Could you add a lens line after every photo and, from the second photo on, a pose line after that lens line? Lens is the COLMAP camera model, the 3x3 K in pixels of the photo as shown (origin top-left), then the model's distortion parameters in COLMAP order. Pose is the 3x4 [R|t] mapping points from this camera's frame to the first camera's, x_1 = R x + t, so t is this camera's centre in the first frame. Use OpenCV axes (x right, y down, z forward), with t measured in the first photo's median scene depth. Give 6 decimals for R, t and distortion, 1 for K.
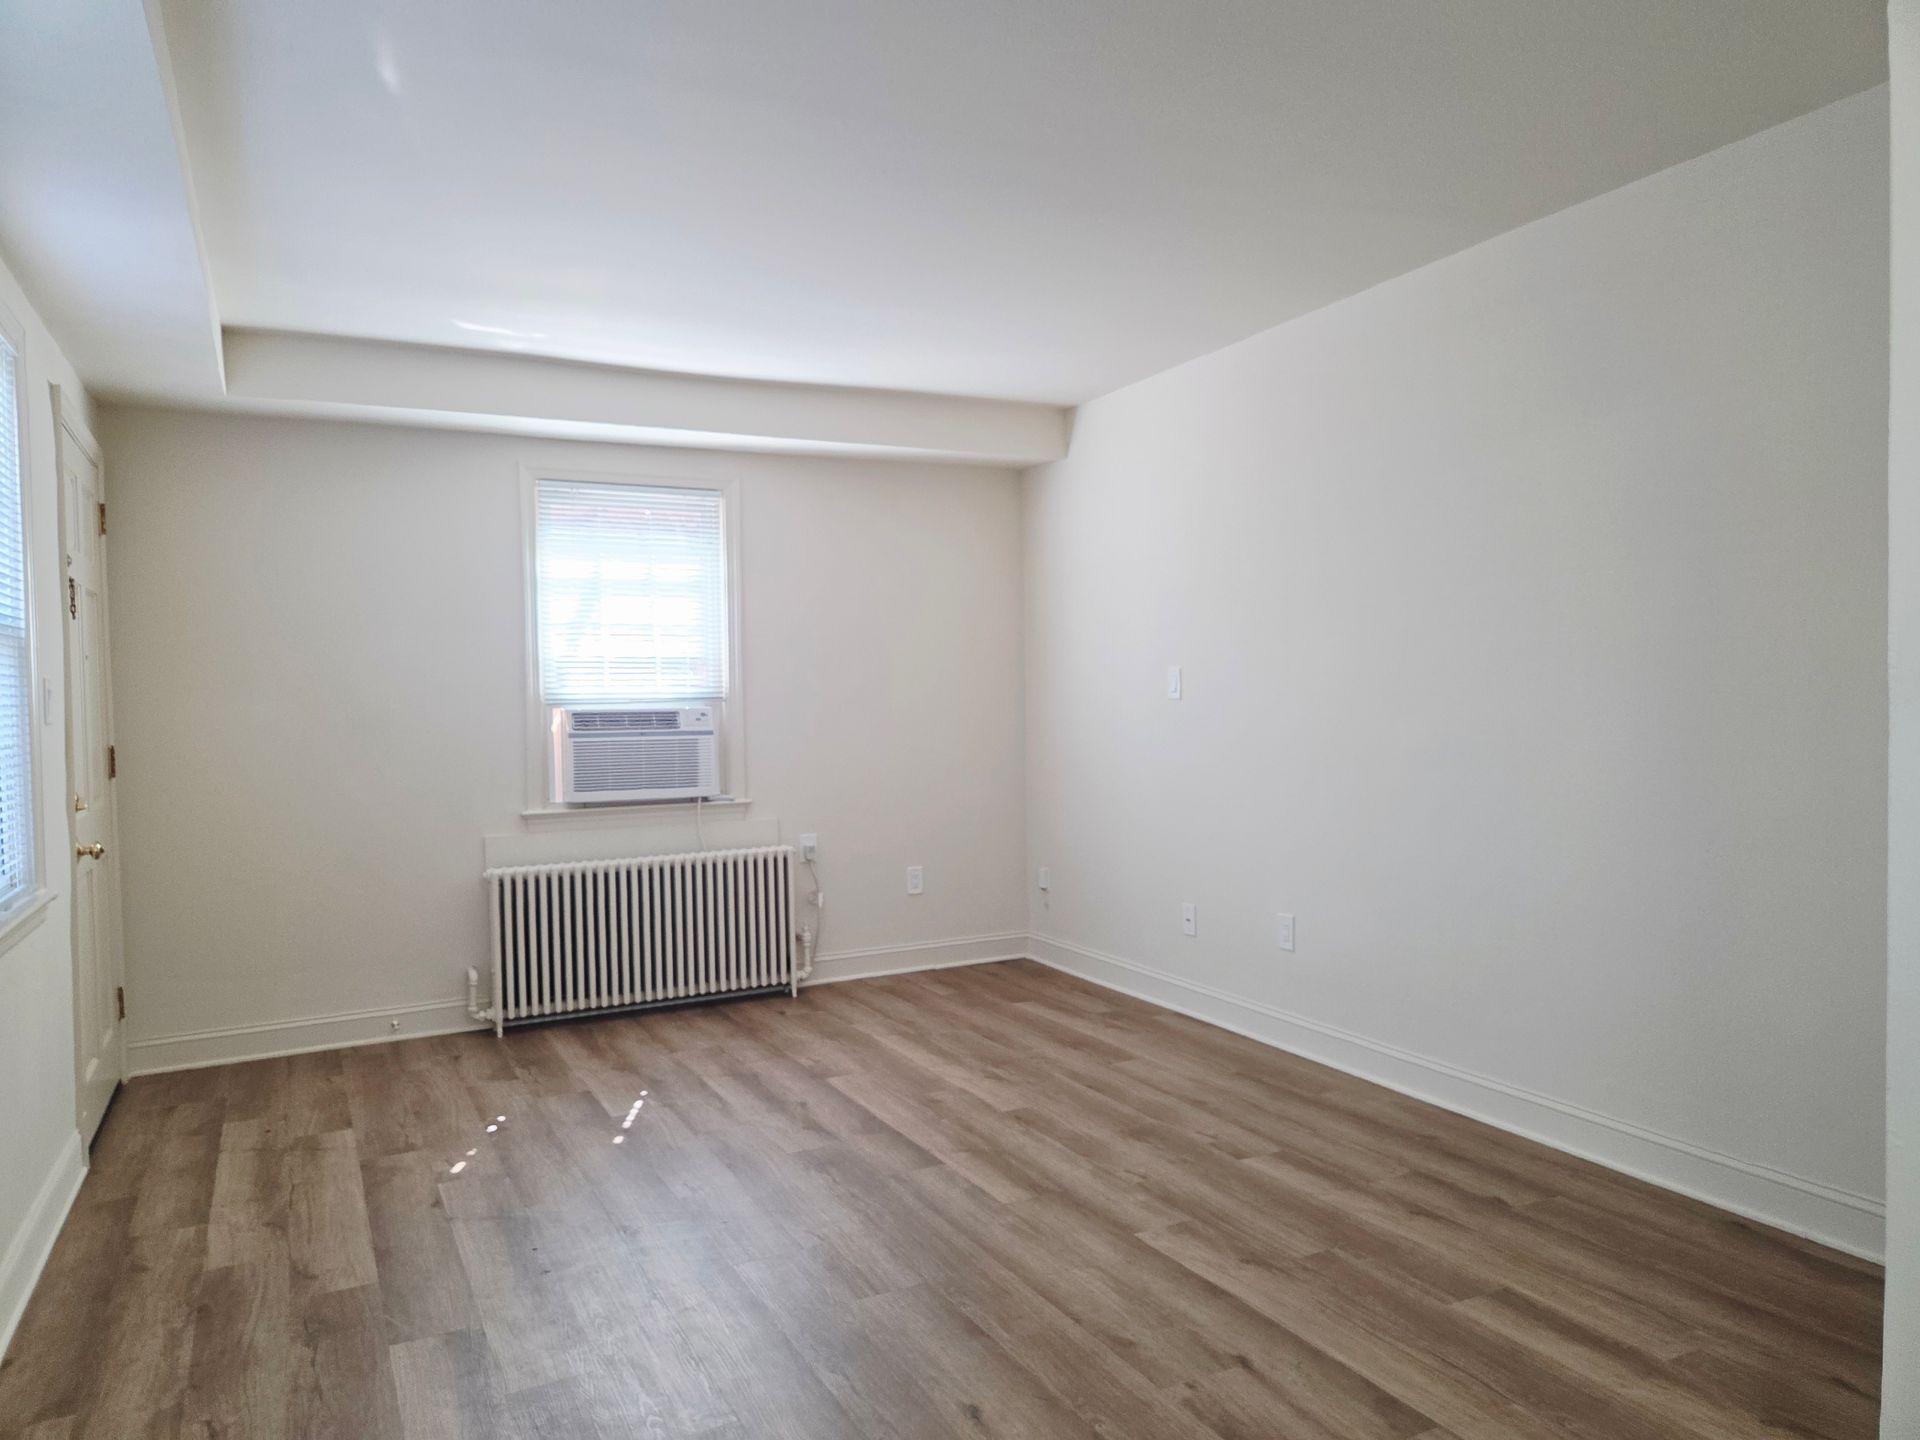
lens RADIAL K [[1271.9, 0, 958.6], [0, 1271.9, 716.4], [0, 0, 1]] dist [0.059905, -0.045962]
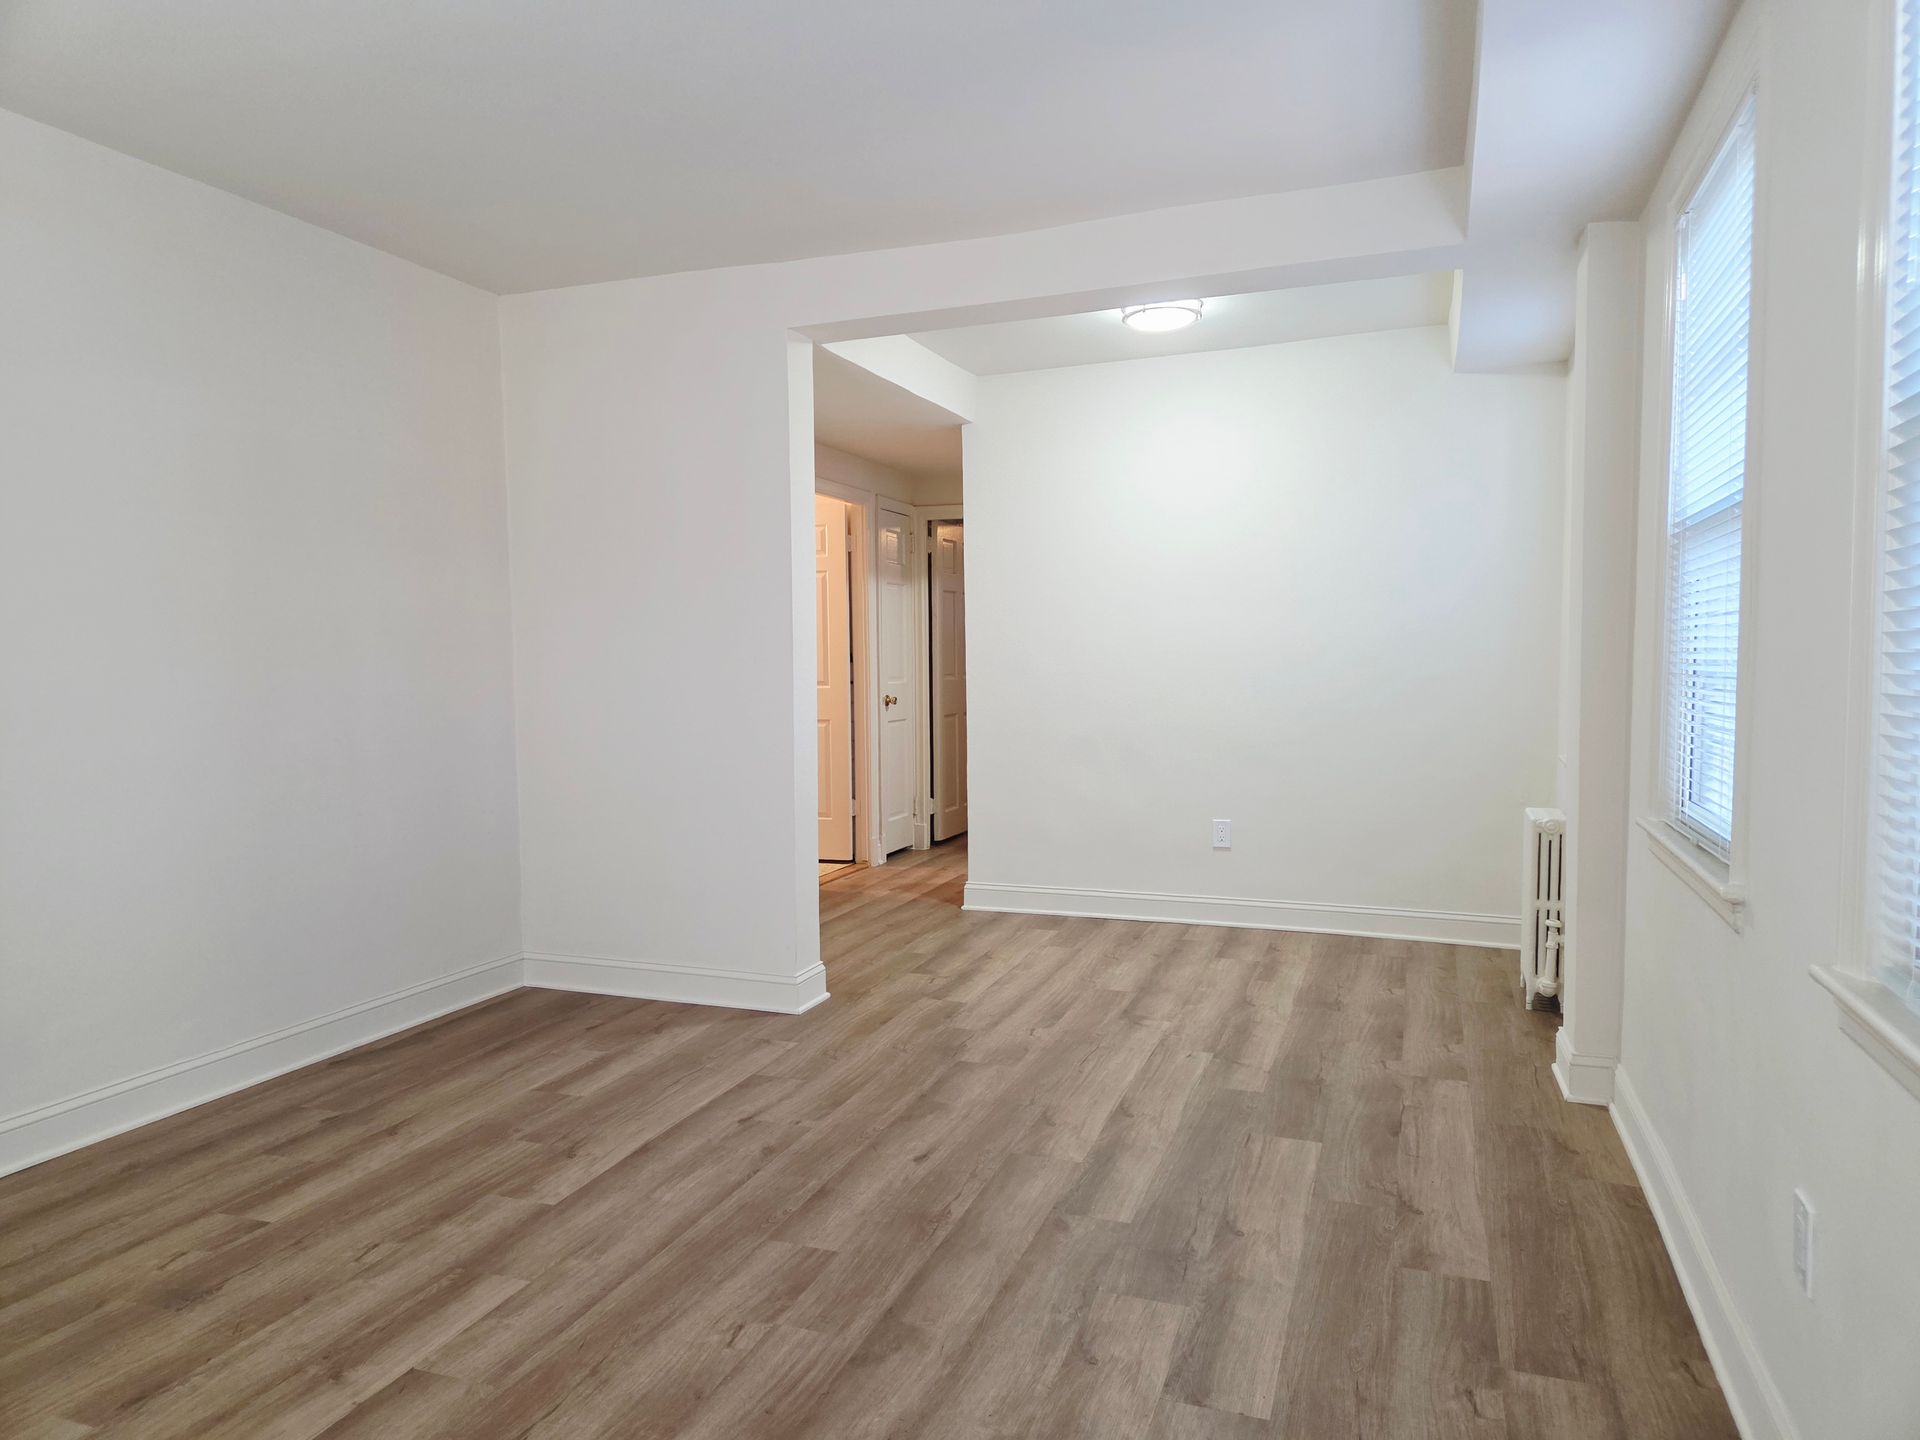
lens RADIAL K [[1271.9, 0, 957.3], [0, 1271.9, 722.2], [0, 0, 1]] dist [0.059905, -0.045962]
pose [[-0.677487, -0.013752, 0.735406, -0.761712], [0.033456, 0.998214, 0.049488, 0.014891], [-0.734773, 0.058131, -0.675817, 1.419671]]
